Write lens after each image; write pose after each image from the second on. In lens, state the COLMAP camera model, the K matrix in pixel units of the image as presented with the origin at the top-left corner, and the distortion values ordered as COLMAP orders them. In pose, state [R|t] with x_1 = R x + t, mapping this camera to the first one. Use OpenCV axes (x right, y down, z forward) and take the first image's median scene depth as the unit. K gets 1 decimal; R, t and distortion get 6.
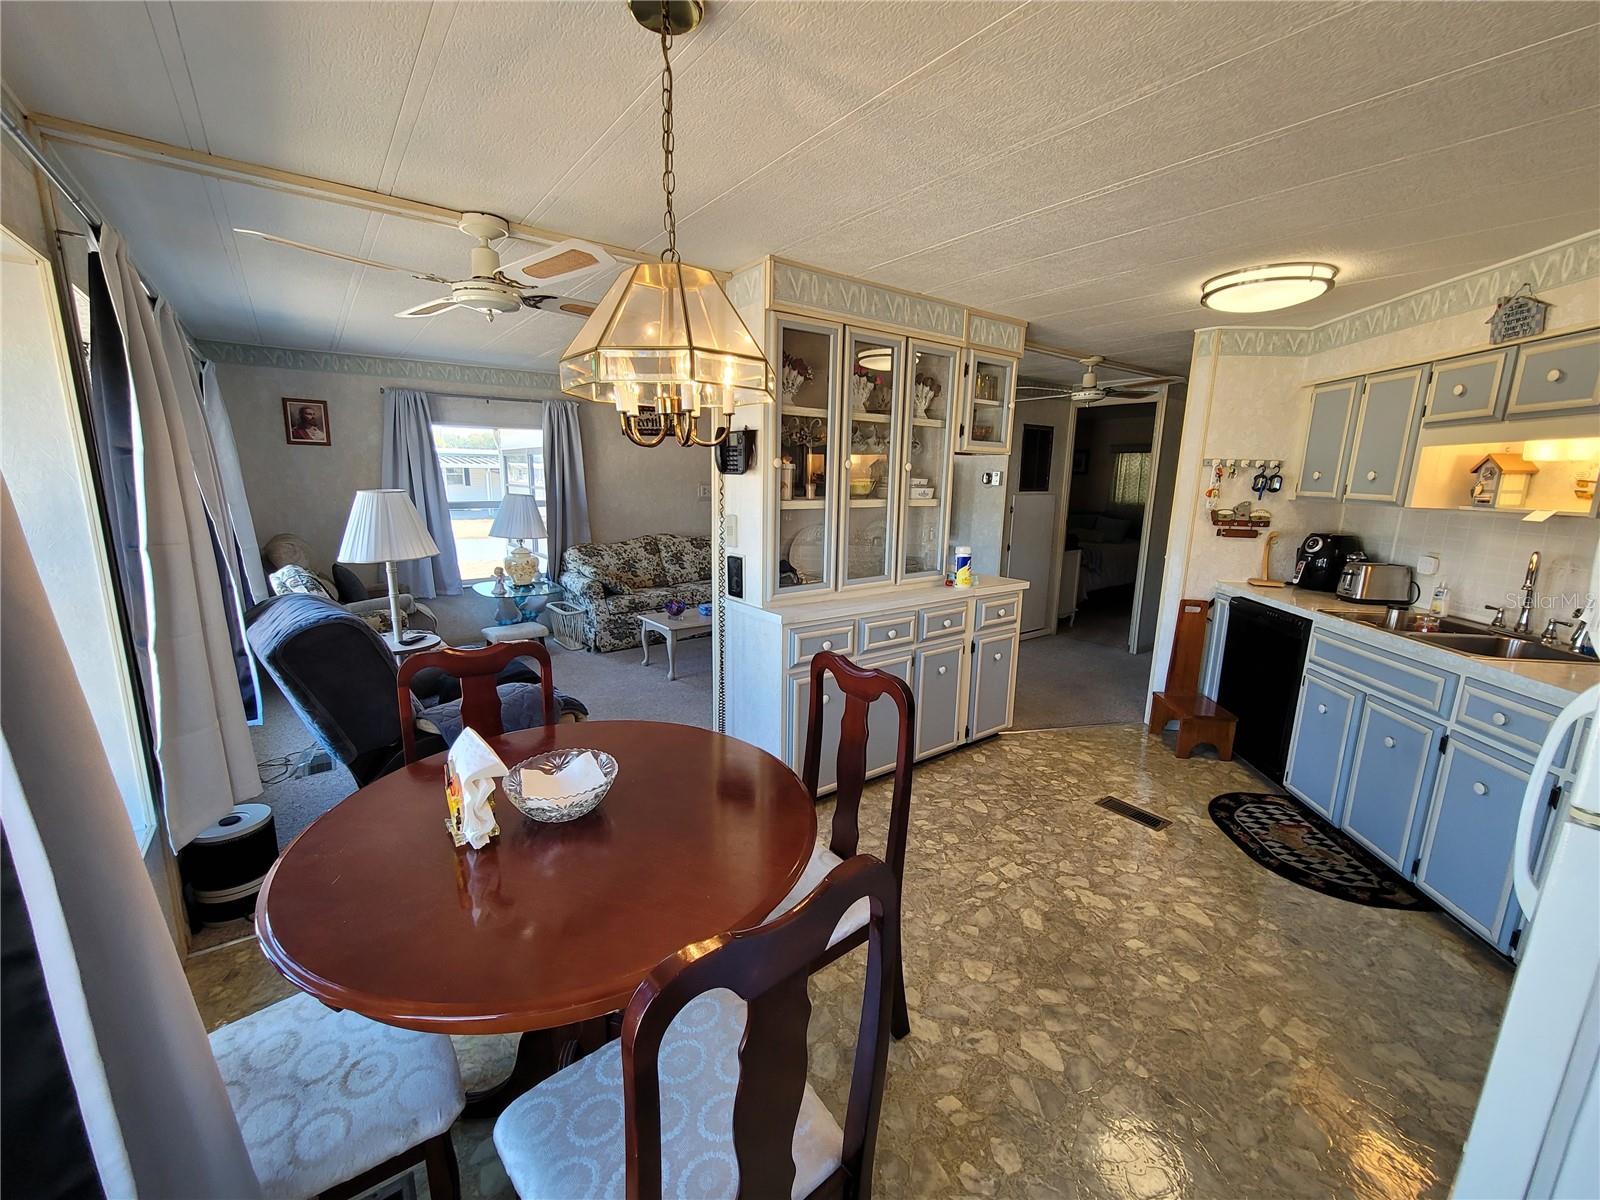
lens RADIAL K [[651.3, 0, 797.7], [0, 651.3, 600.3], [0, 0, 1]] dist [-0.000536, -0.000617]
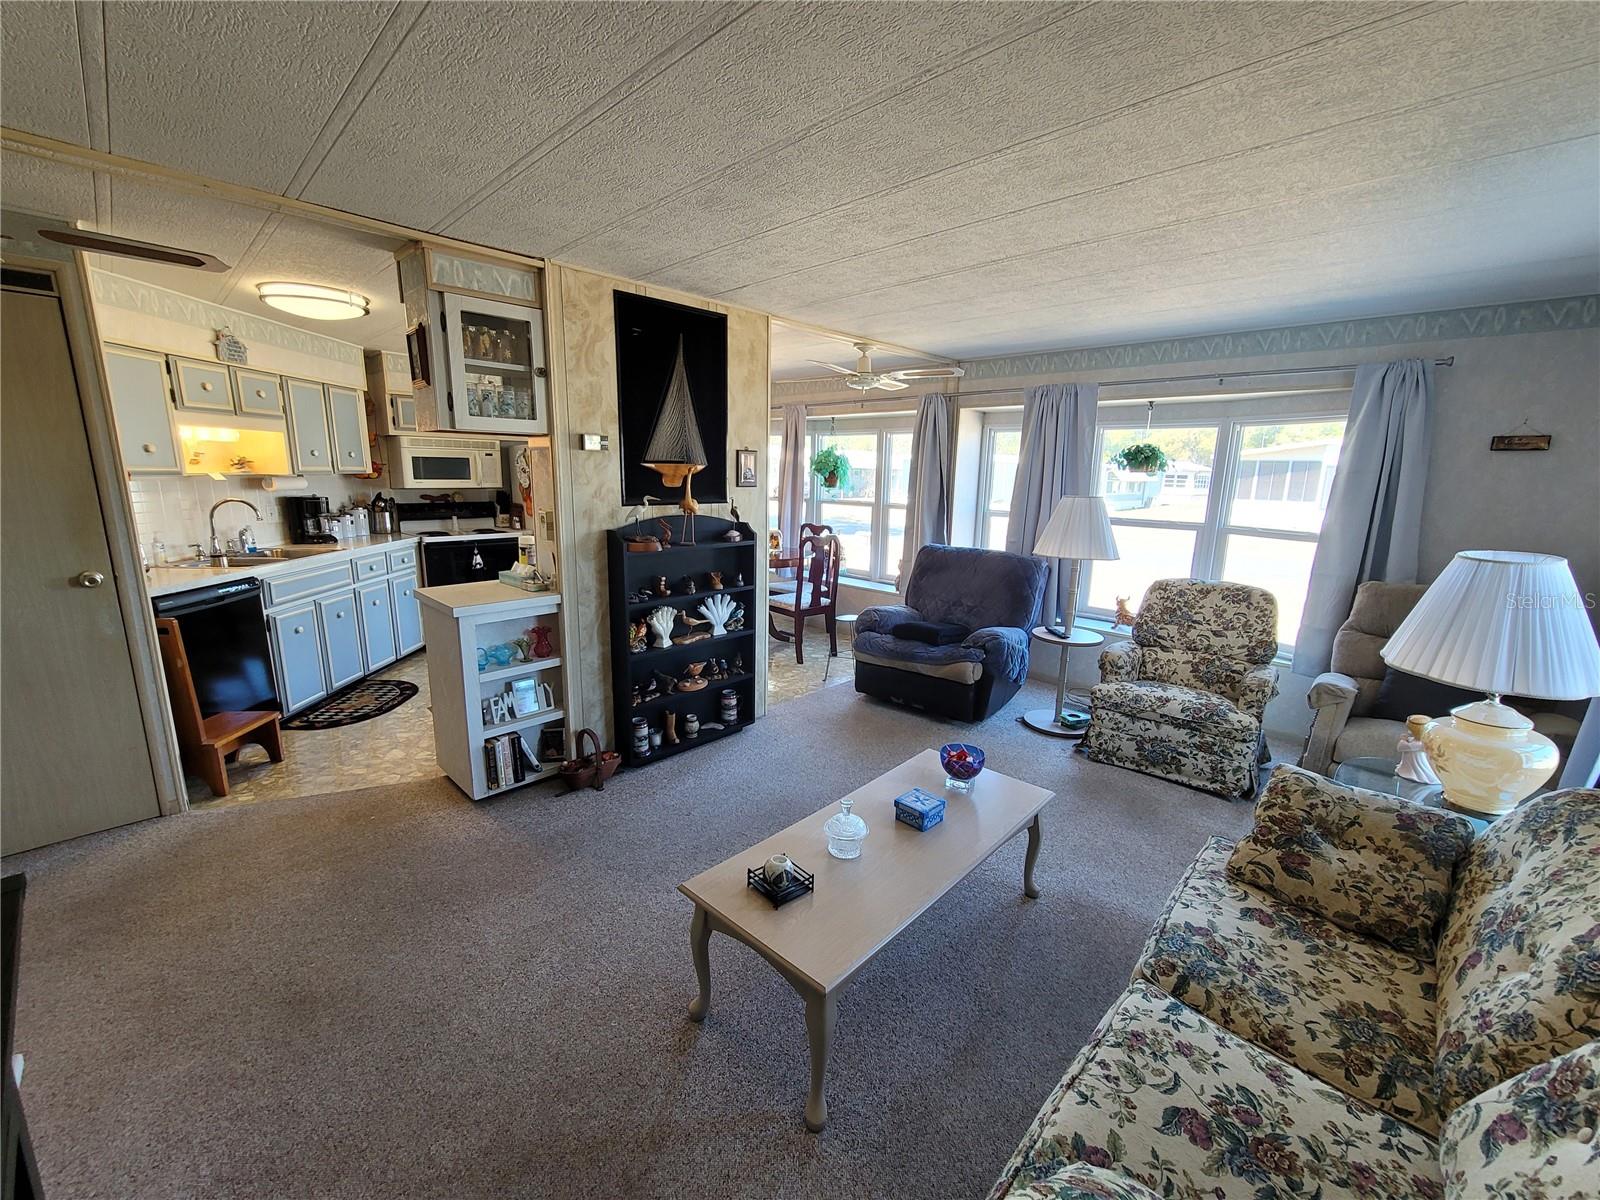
lens RADIAL K [[651.3, 0, 797.7], [0, 651.3, 600.3], [0, 0, 1]] dist [-0.000536, -0.000617]
pose [[-0.988392, -0.006431, -0.151791, 0.005470], [-0.063925, 0.923962, 0.377105, -0.441876], [0.137823, 0.382431, -0.913647, 2.267894]]
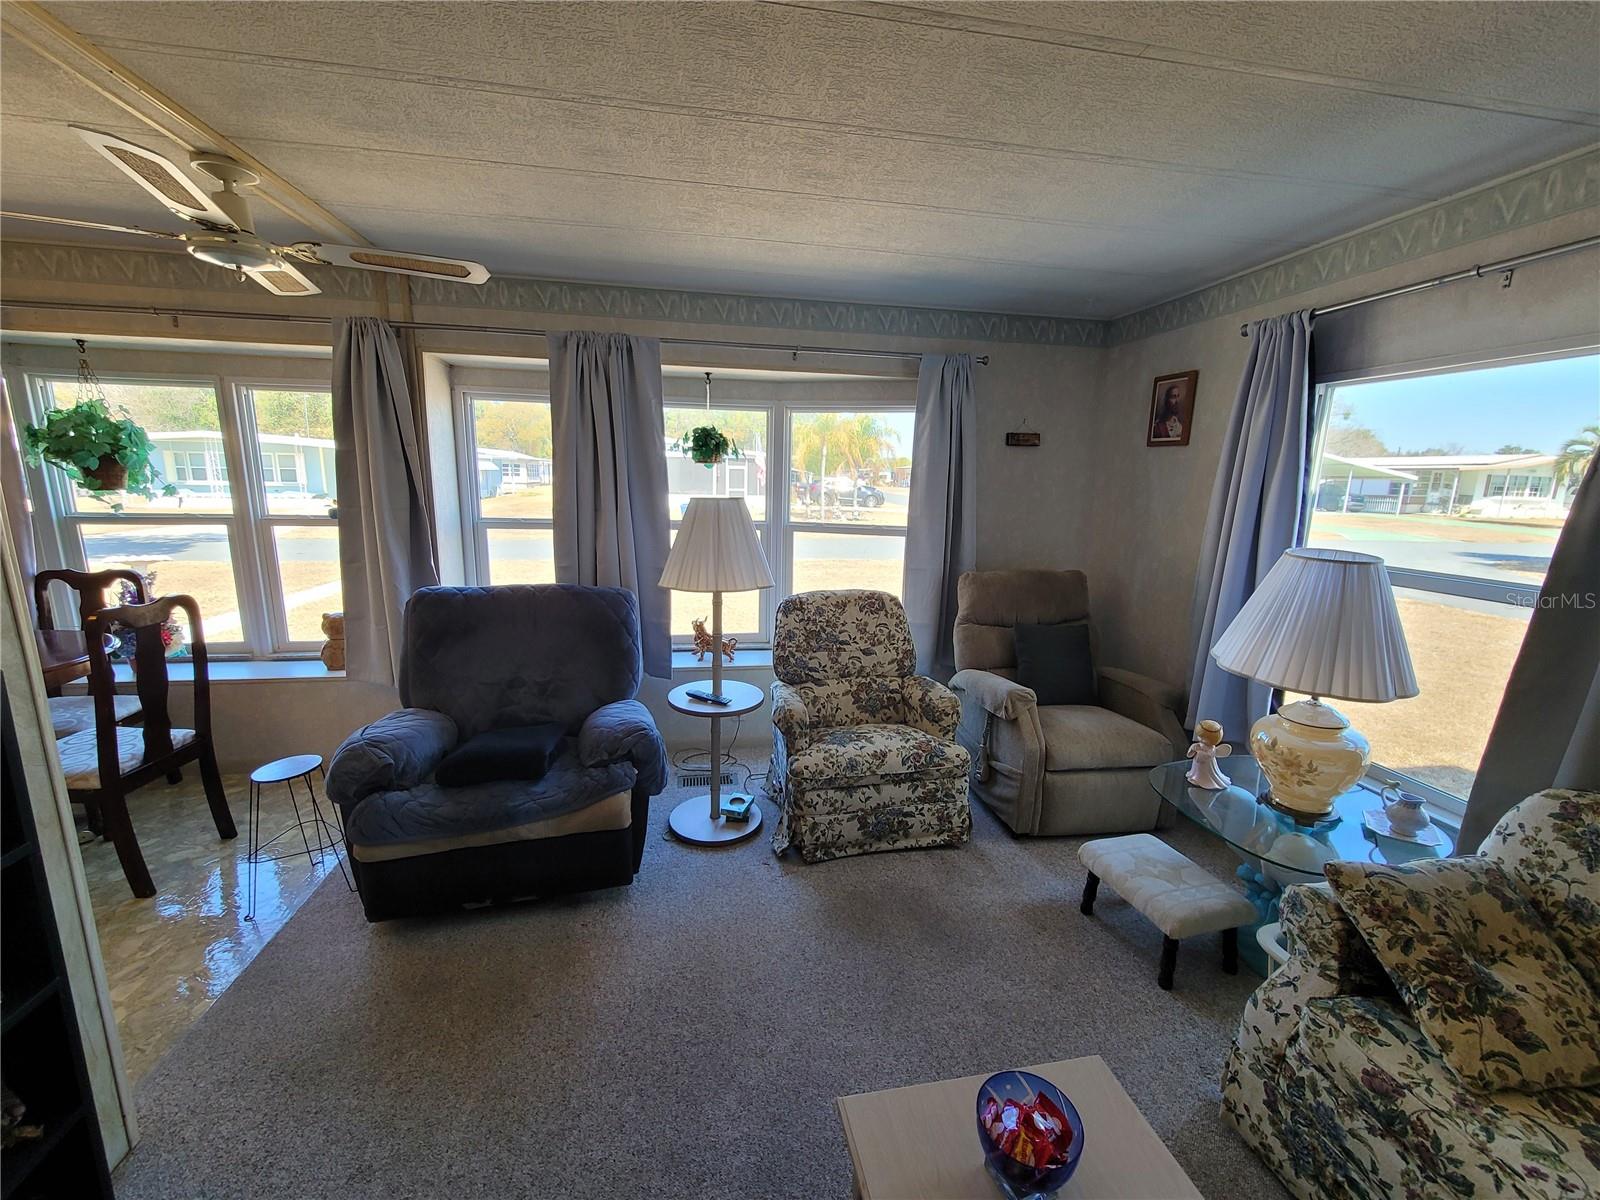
lens RADIAL K [[651.3, 0, 797.7], [0, 651.3, 600.3], [0, 0, 1]] dist [-0.000536, -0.000617]
pose [[-0.460414, 0.143415, -0.876043, -0.000307], [-0.200492, 0.944564, 0.260003, -0.306983], [0.864767, 0.295349, -0.406137, 1.609593]]
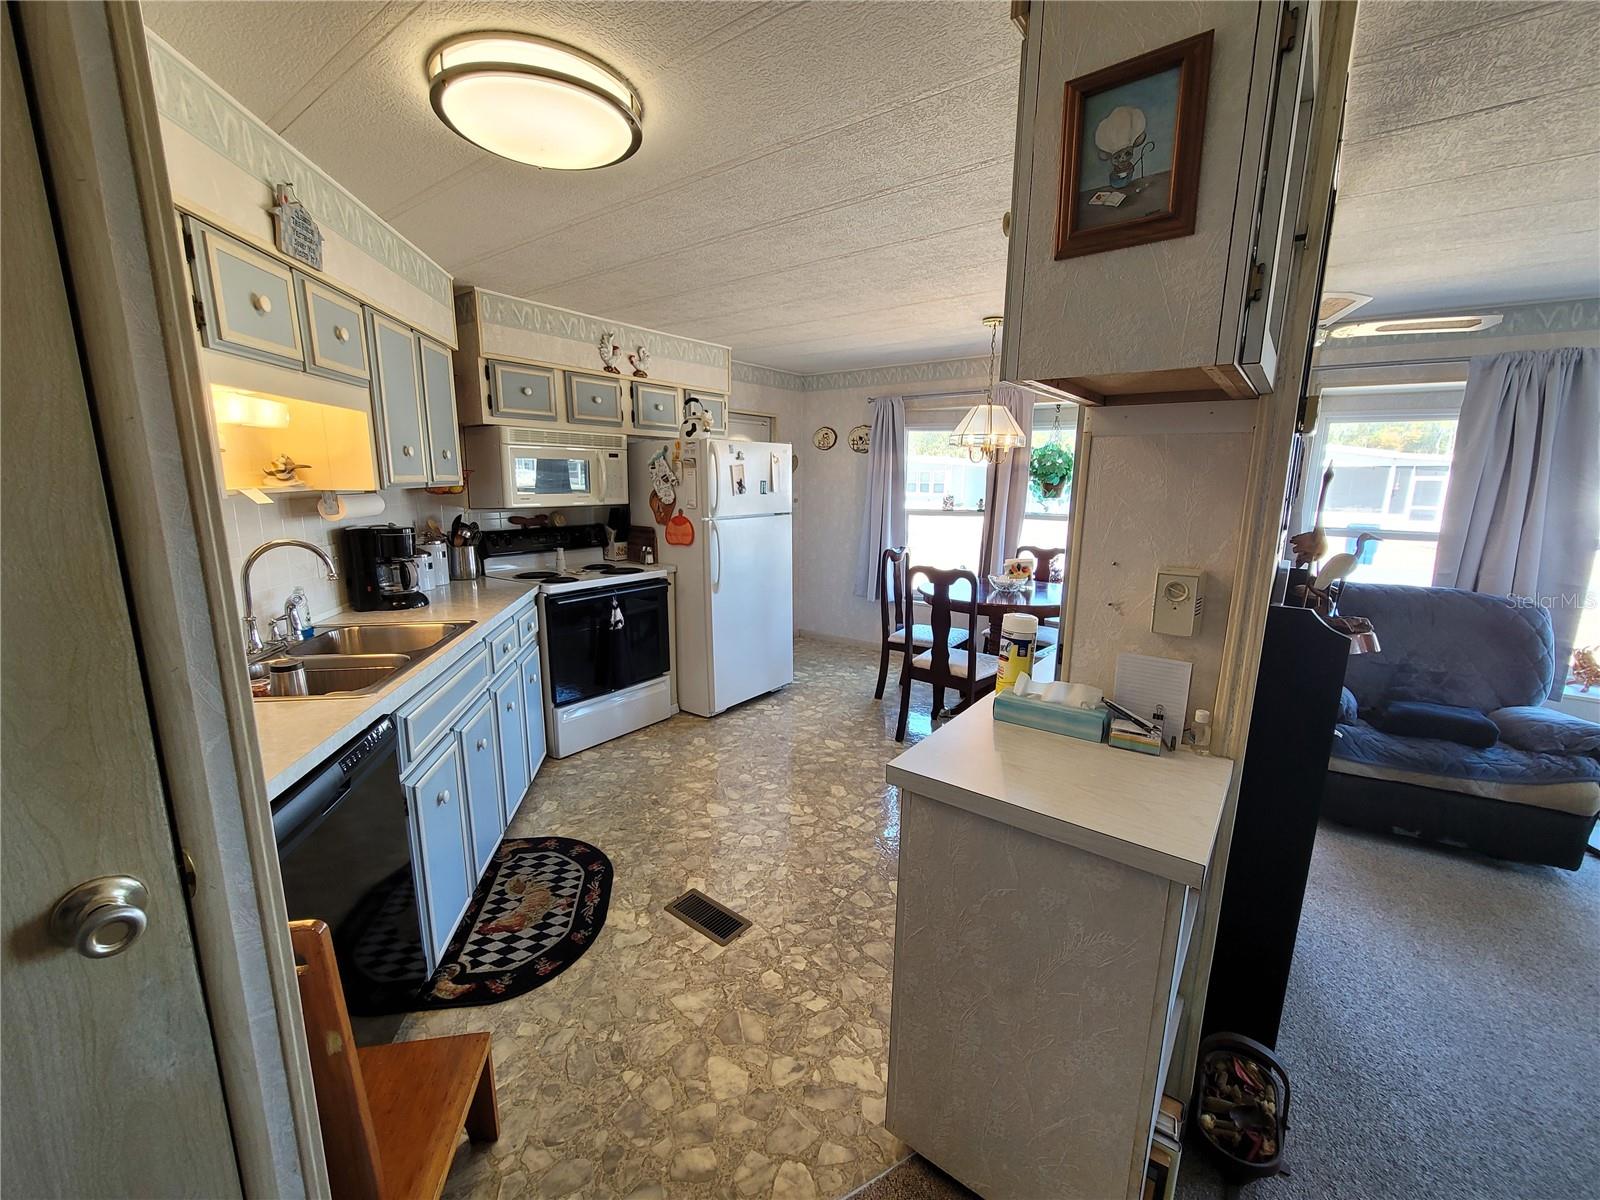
lens RADIAL K [[651.3, 0, 797.7], [0, 651.3, 600.3], [0, 0, 1]] dist [-0.000536, -0.000617]
pose [[-0.963025, 0.022500, -0.268469, 0.614922], [-0.079421, 0.928512, 0.362710, -0.287244], [0.257438, 0.370621, -0.892393, 1.576687]]
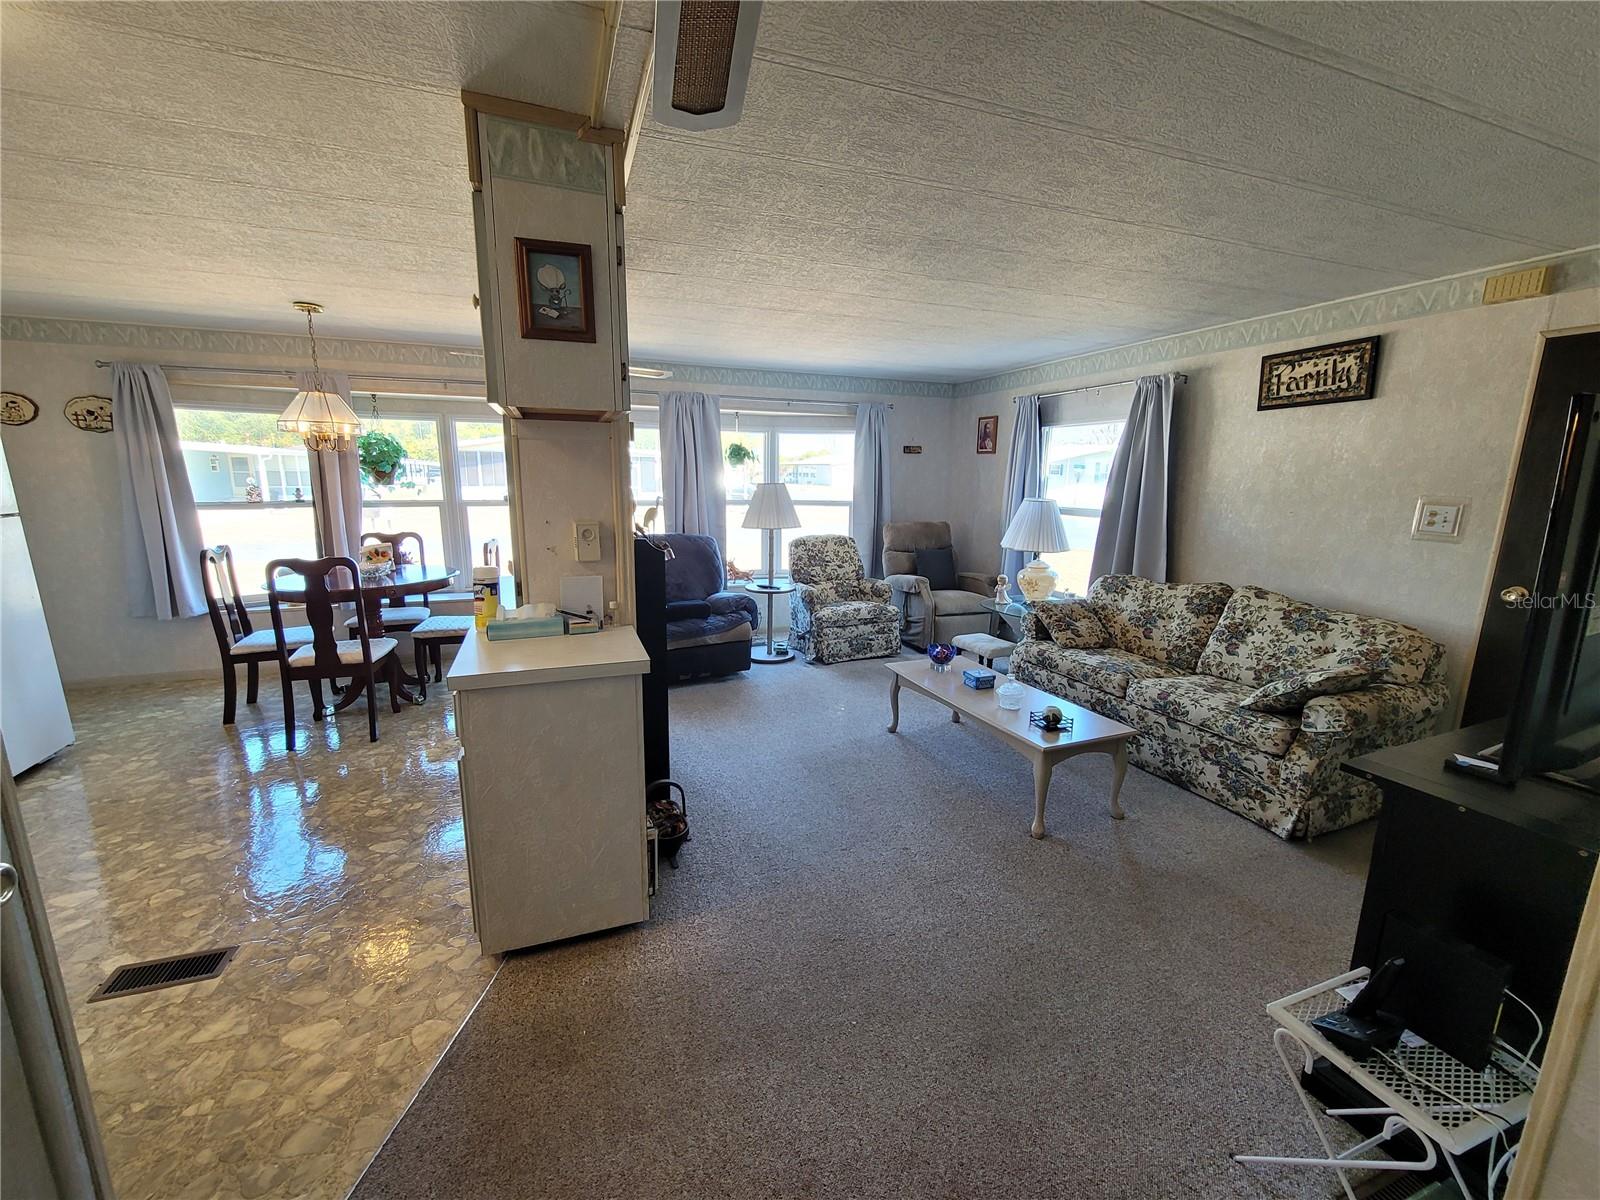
lens RADIAL K [[649.3, 0, 794.2], [0, 649.3, 599.9], [0, 0, 1]] dist [0.000446, -0.000026]
pose [[-0.285467, 0.166299, -0.943850, 0.893919], [-0.200471, 0.952683, 0.228488, -0.297851], [0.937187, 0.254441, -0.238622, 1.661986]]
